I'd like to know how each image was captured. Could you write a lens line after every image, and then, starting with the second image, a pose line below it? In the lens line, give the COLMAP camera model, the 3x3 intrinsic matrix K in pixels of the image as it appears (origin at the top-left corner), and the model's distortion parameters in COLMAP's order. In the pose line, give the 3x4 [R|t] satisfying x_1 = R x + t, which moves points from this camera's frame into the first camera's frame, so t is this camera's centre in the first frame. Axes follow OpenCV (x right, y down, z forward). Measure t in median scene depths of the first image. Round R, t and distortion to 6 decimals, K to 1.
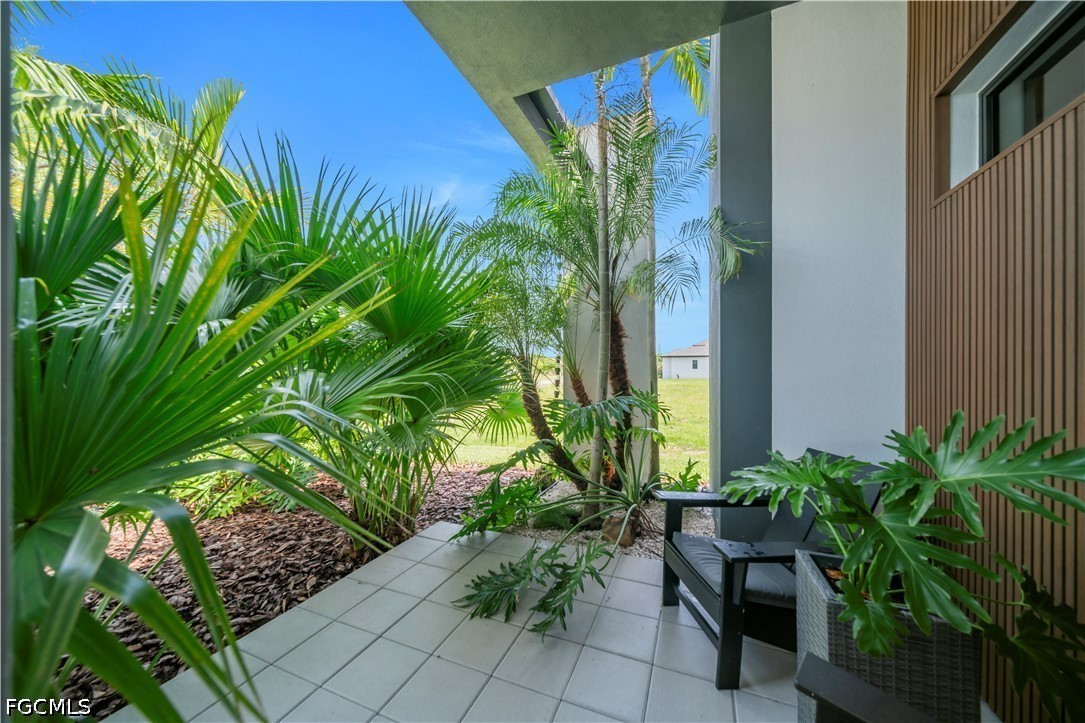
lens RADIAL K [[375.2, 0, 547.3], [0, 375.2, 366.2], [0, 0, 1]] dist [0.001706, -0.001409]
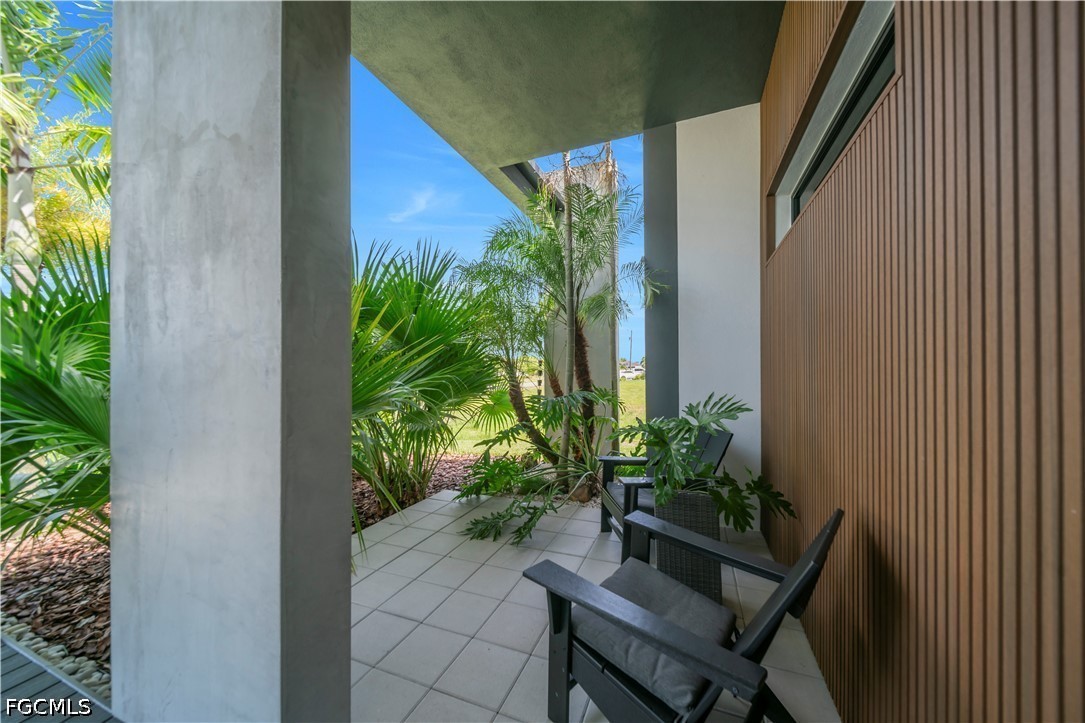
lens RADIAL K [[375.2, 0, 540.9], [0, 375.2, 365.1], [0, 0, 1]] dist [0.001706, -0.001409]
pose [[0.999975, -0.006529, -0.002789, 0.053625], [0.006509, 0.999954, -0.007049, -0.005050], [0.002834, 0.007031, 0.999971, -0.310842]]
